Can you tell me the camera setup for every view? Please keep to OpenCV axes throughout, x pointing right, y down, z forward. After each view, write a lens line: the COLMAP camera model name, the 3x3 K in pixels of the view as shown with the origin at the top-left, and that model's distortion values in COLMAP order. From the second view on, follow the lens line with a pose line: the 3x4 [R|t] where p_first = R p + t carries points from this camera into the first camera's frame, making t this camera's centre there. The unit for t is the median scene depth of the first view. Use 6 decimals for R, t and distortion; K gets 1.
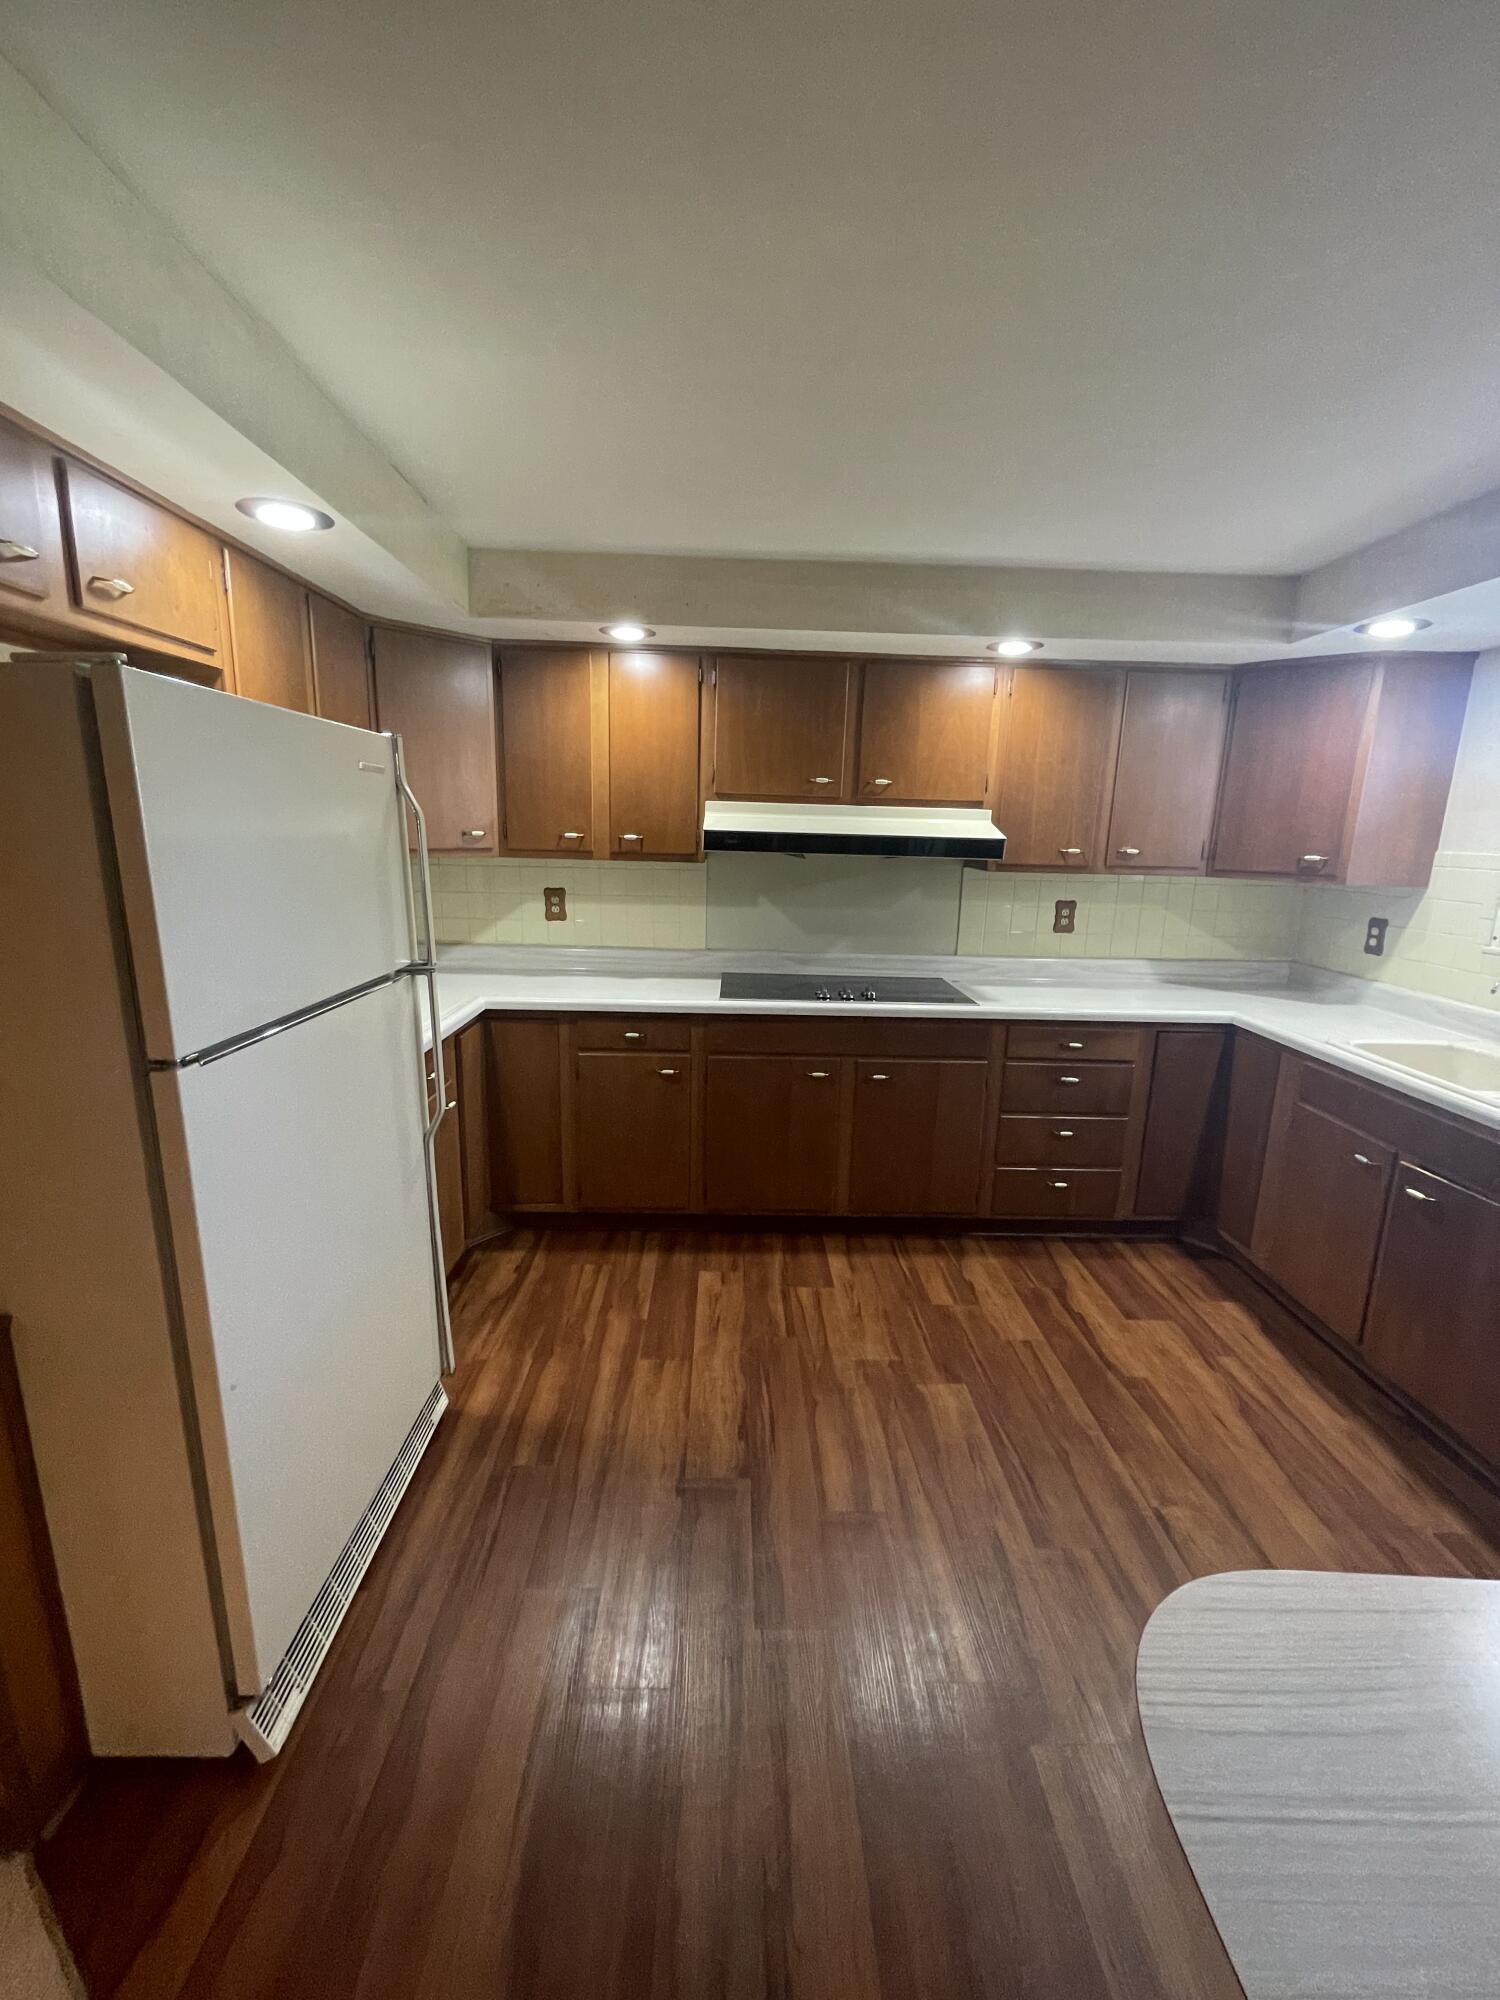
lens RADIAL K [[803.9, 0, 746.4], [0, 803.9, 998.7], [0, 0, 1]] dist [-0.013777, 0.000506]
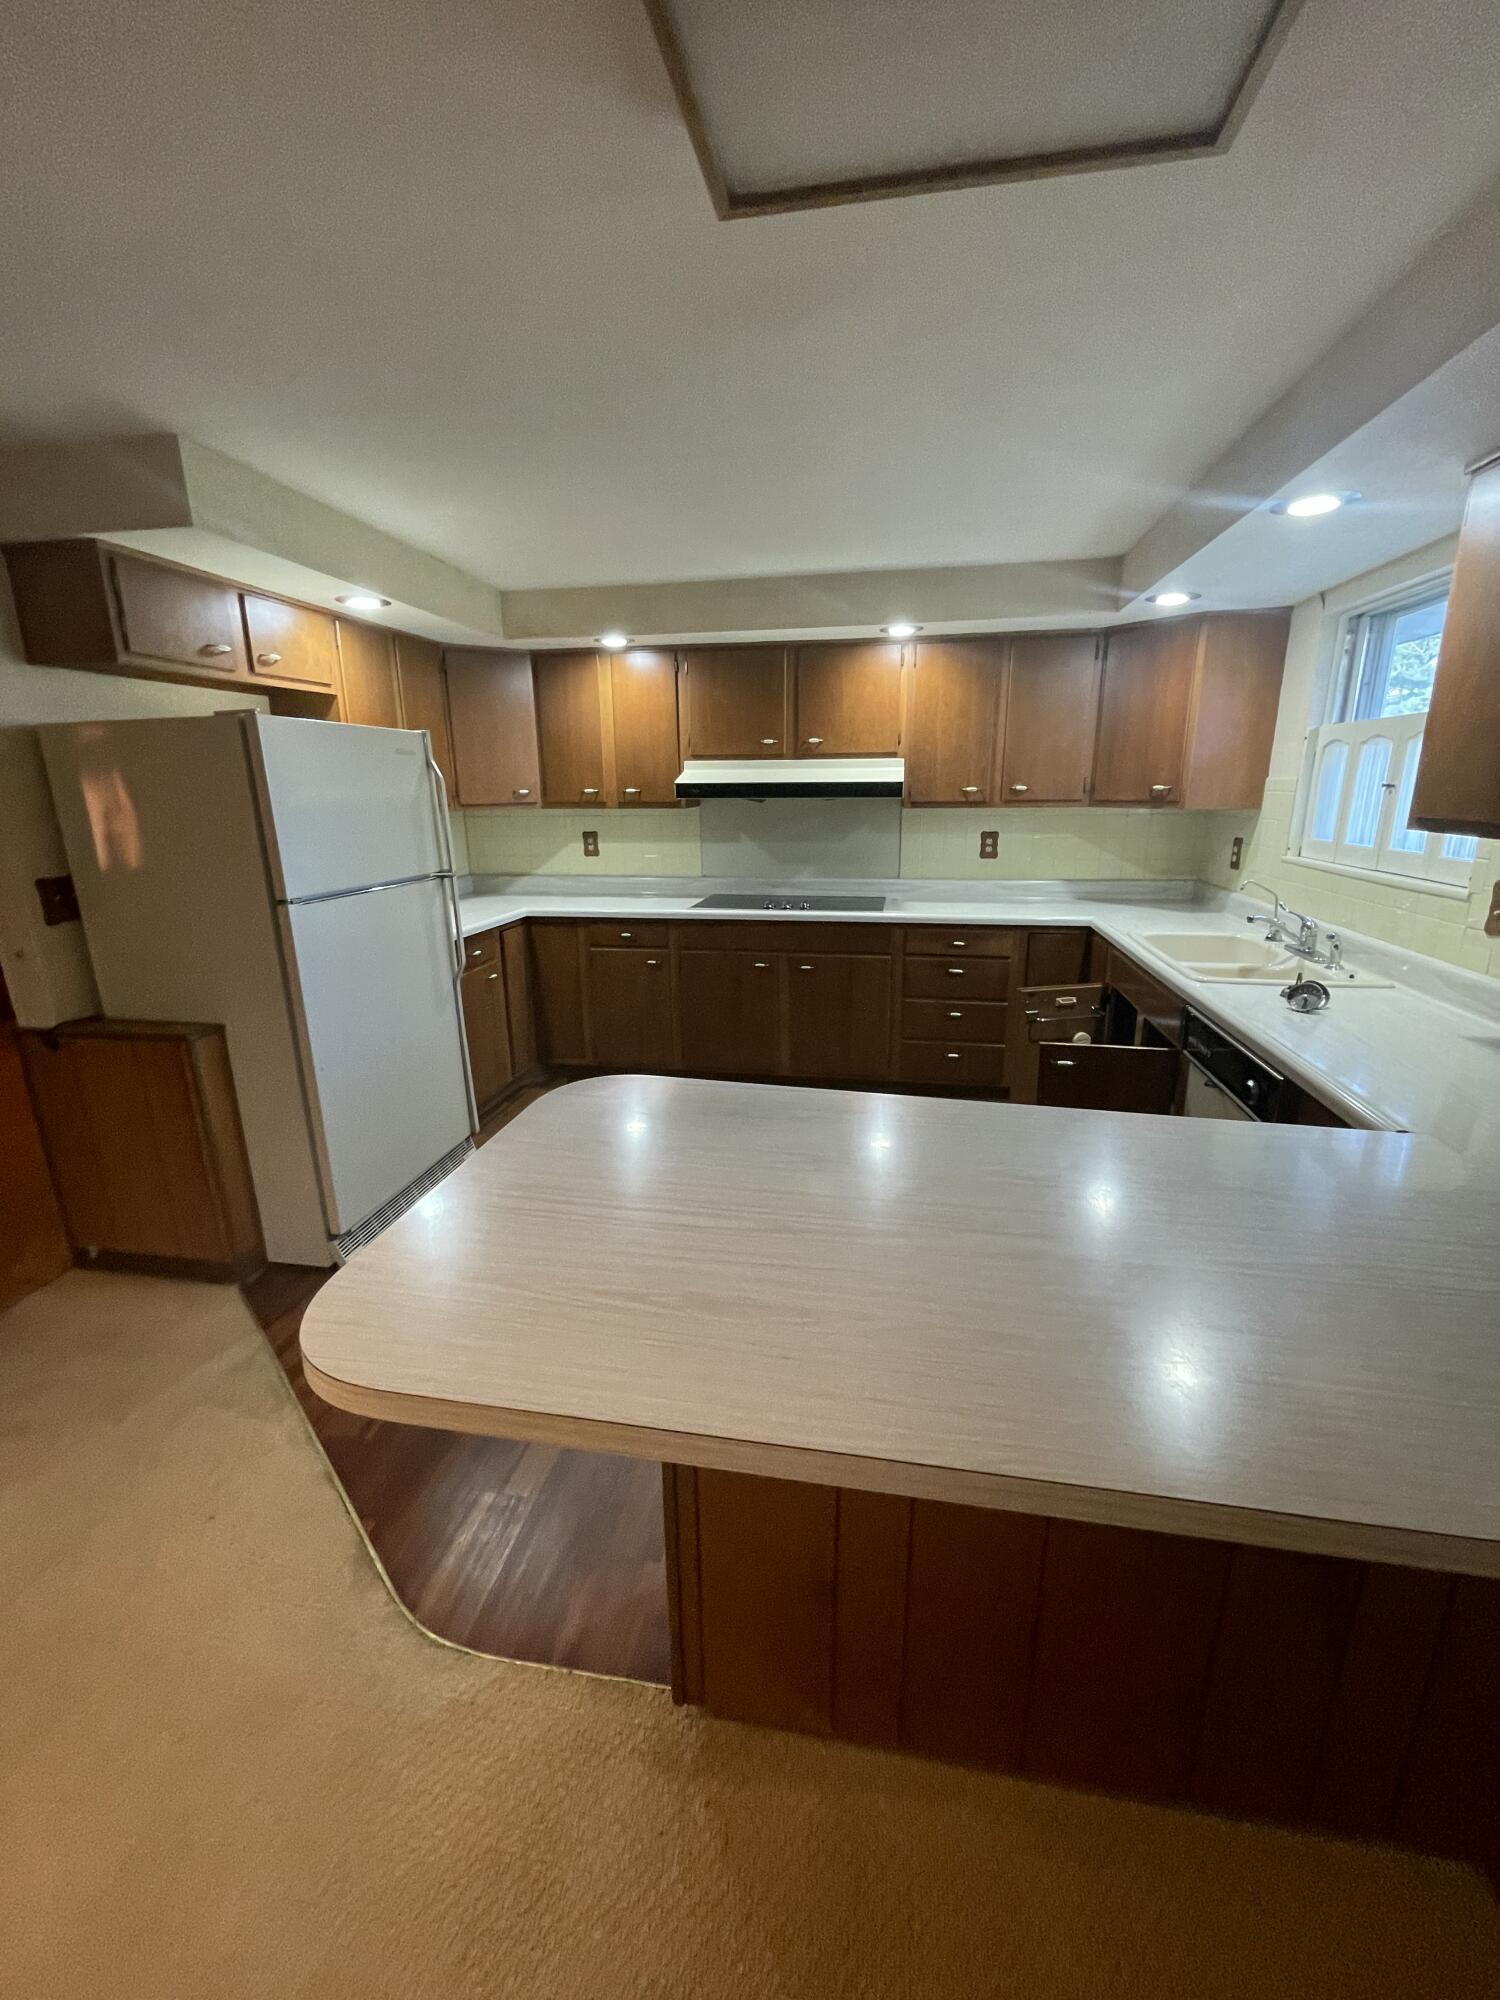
lens RADIAL K [[803.9, 0, 750.1], [0, 803.9, 1001.5], [0, 0, 1]] dist [-0.013777, 0.000506]
pose [[0.980378, 0.015636, -0.196505, 0.330194], [-0.004940, 0.998485, 0.054807, 0.079927], [0.197064, -0.052761, 0.978970, -0.309979]]
